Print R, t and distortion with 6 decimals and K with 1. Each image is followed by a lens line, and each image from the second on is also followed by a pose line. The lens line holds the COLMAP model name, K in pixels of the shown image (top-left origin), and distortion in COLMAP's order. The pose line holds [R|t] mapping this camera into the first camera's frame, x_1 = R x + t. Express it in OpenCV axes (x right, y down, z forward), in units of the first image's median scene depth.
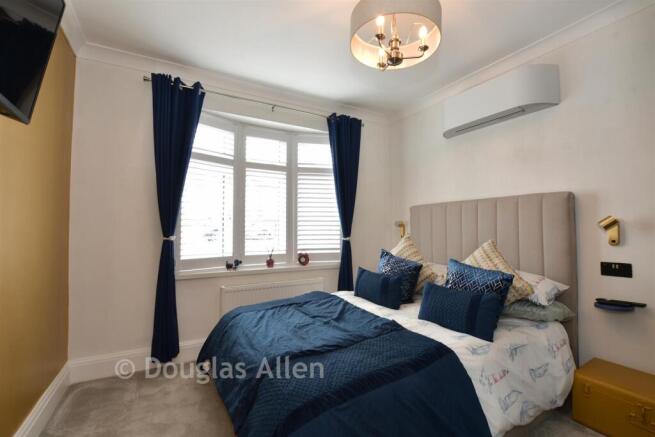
lens RADIAL K [[291.7, 0, 325.5], [0, 291.7, 220.1], [0, 0, 1]] dist [-0.024567, 0.001201]
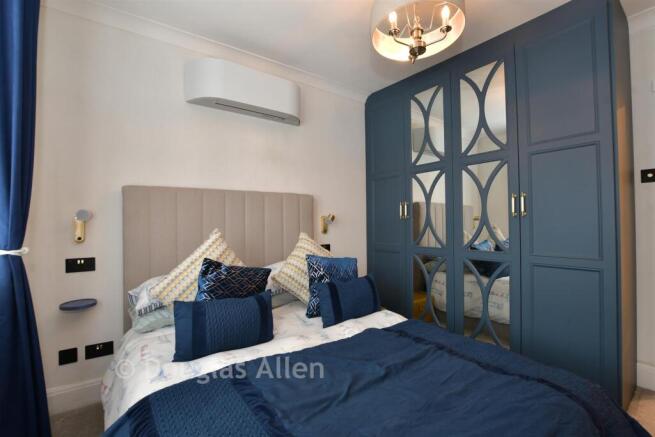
lens RADIAL K [[291.7, 0, 325.5], [0, 291.7, 220.1], [0, 0, 1]] dist [-0.024567, 0.001201]
pose [[-0.118391, 0.011008, 0.992906, -0.405637], [-0.020422, 0.999700, -0.013519, 0.027247], [-0.992757, -0.021878, -0.118131, 0.840528]]
